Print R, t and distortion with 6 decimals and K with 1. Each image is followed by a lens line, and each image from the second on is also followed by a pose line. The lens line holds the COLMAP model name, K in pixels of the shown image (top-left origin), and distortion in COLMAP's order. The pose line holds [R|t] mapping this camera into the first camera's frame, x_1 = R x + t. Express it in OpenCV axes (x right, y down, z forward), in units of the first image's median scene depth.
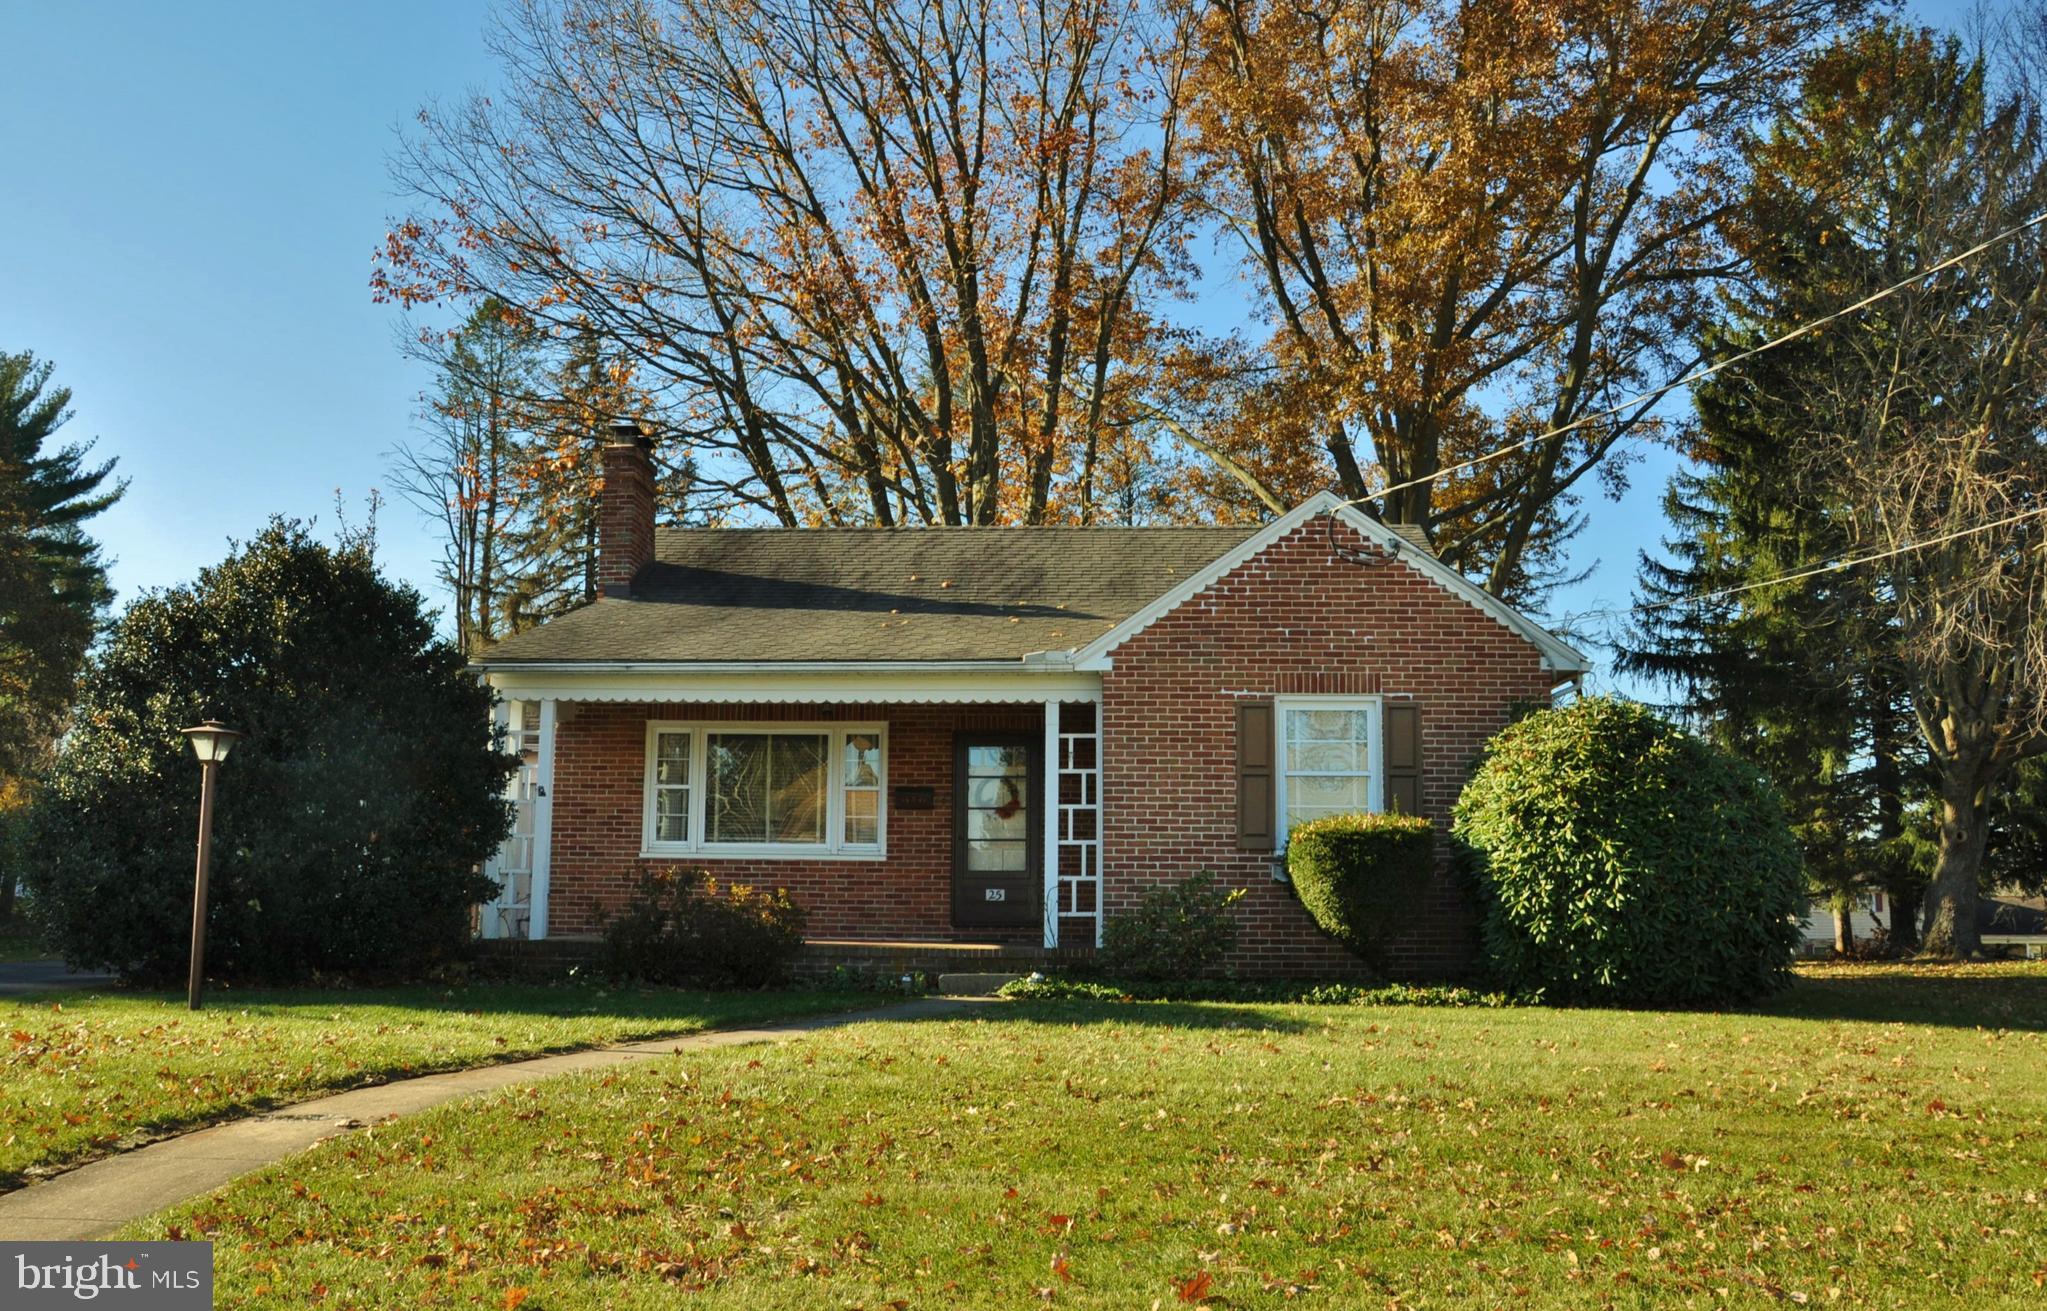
lens RADIAL K [[1656.8, 0, 1009.9], [0, 1656.8, 652.4], [0, 0, 1]] dist [-0.112776, 0.001970]
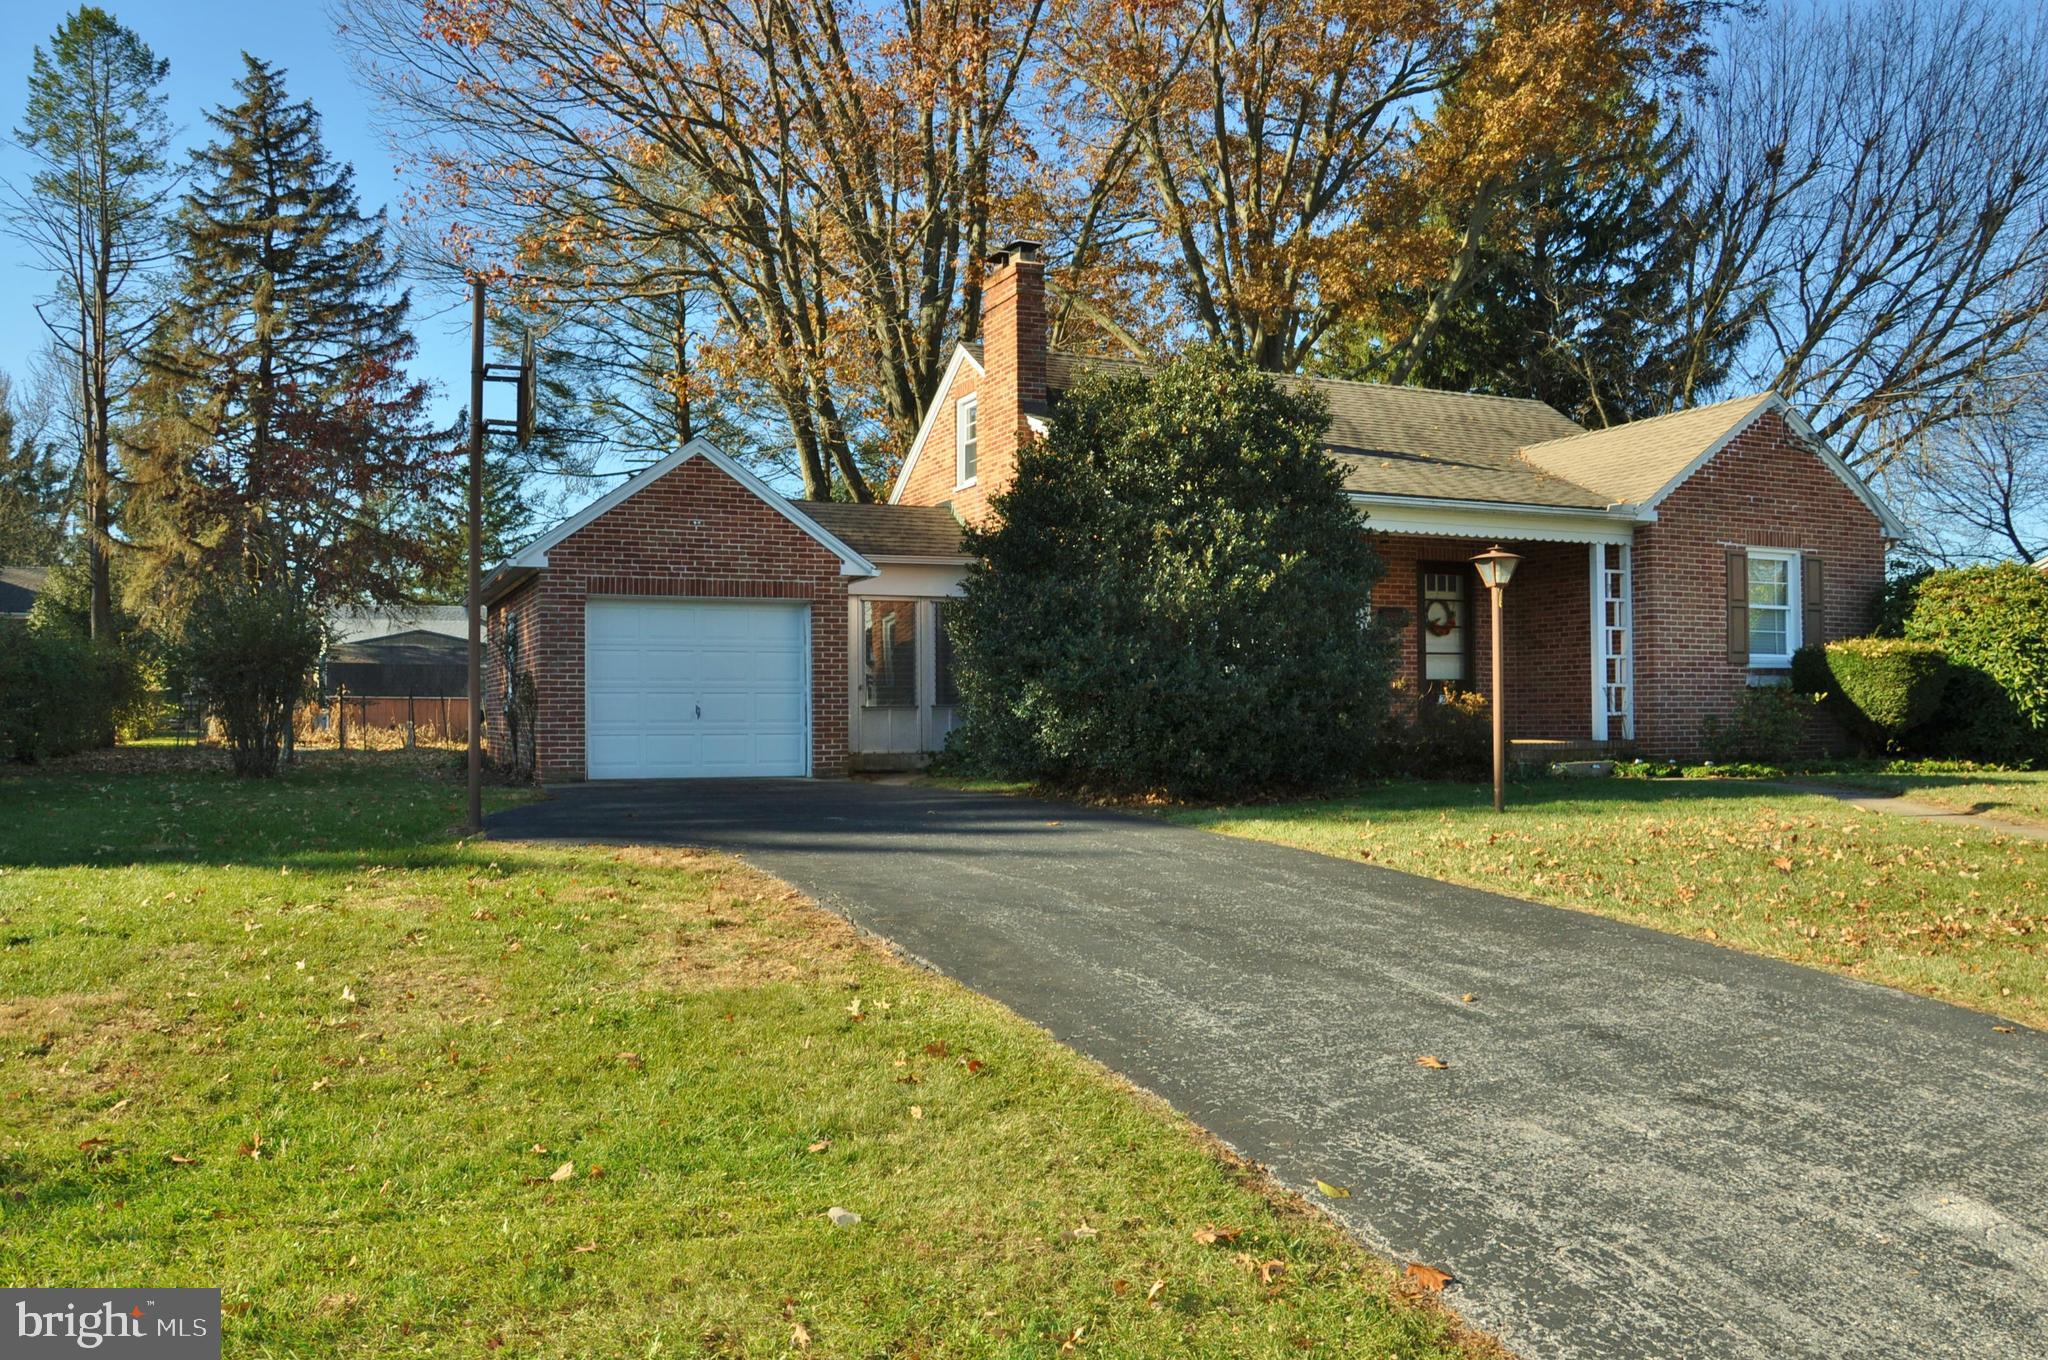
lens RADIAL K [[1607.0, 0, 1023.5], [0, 1607.0, 670.4], [0, 0, 1]] dist [-0.154143, 0.124814]
pose [[0.893164, 0.001193, 0.449730, -0.902185], [-0.057735, 0.992026, 0.112031, 0.017437], [-0.446010, -0.126027, 0.886111, 0.142234]]
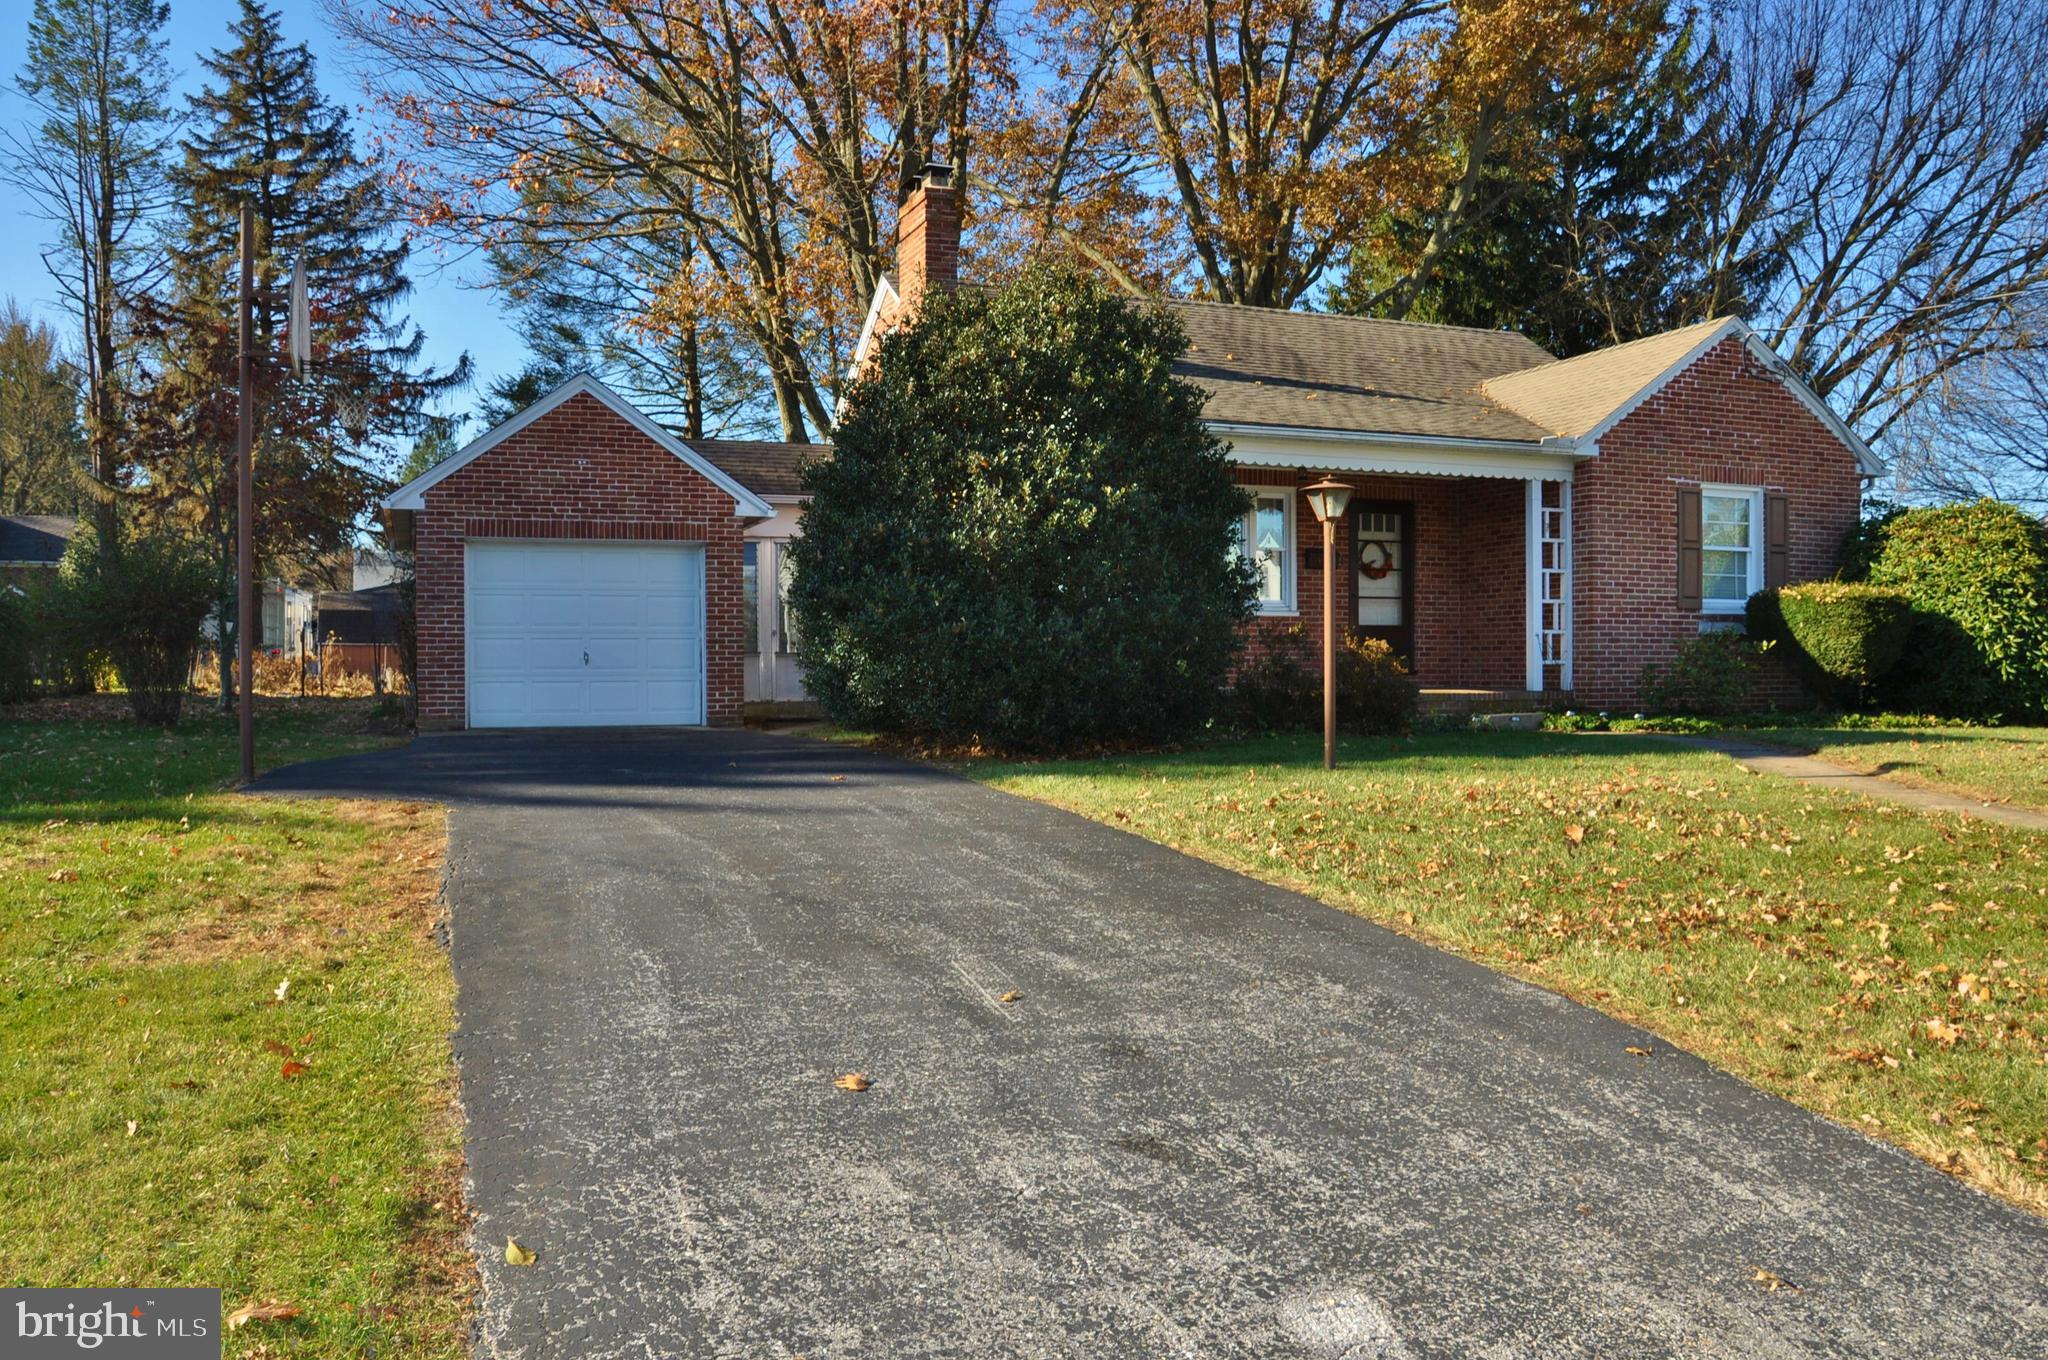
lens RADIAL K [[1607.0, 0, 1022.2], [0, 1607.0, 668.8], [0, 0, 1]] dist [-0.154143, 0.124814]
pose [[0.912515, -0.011222, 0.408888, -0.763592], [-0.053174, 0.987887, 0.145781, 0.019176], [-0.405572, -0.154770, 0.900865, 0.139329]]
